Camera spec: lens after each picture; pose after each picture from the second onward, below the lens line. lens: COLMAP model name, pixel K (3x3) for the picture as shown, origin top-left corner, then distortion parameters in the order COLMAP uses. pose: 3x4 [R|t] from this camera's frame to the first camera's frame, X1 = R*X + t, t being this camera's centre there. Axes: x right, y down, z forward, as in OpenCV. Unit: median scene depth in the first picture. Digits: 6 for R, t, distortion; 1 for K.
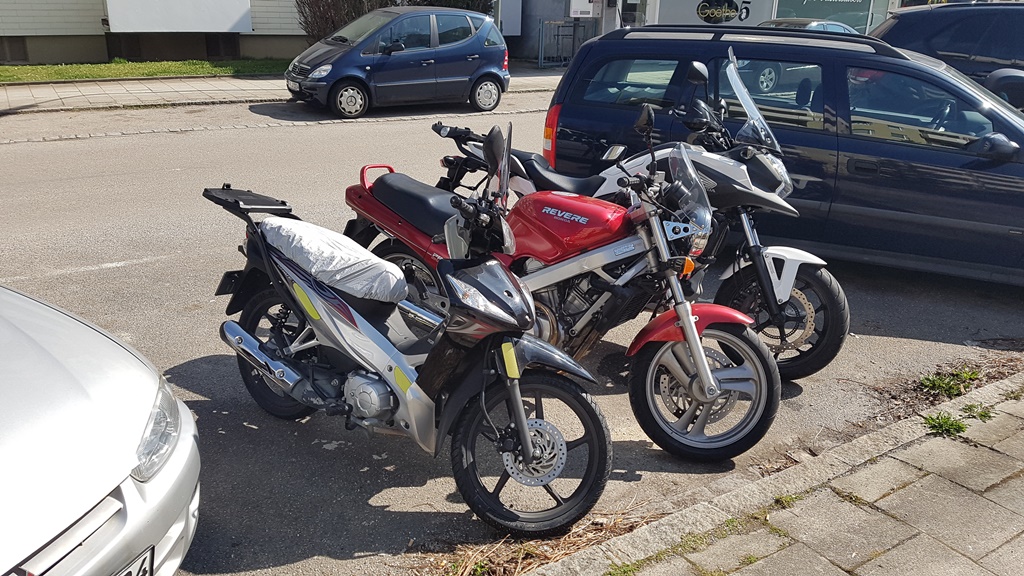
lens RADIAL K [[778.8, 0, 505.0], [0, 778.8, 290.7], [0, 0, 1]] dist [0.198391, -0.354897]
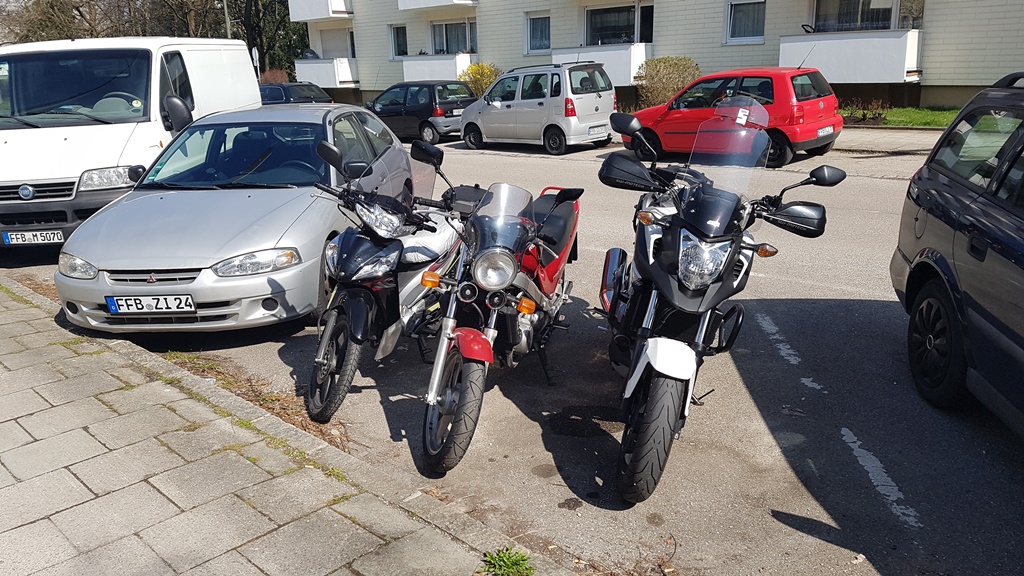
lens RADIAL K [[778.8, 0, 505.0], [0, 778.8, 290.7], [0, 0, 1]] dist [0.198391, -0.354897]
pose [[0.238013, 0.236620, -0.941999, 1.054213], [-0.291336, 0.942604, 0.163160, -0.186291], [0.926538, 0.235604, 0.293287, 0.599363]]
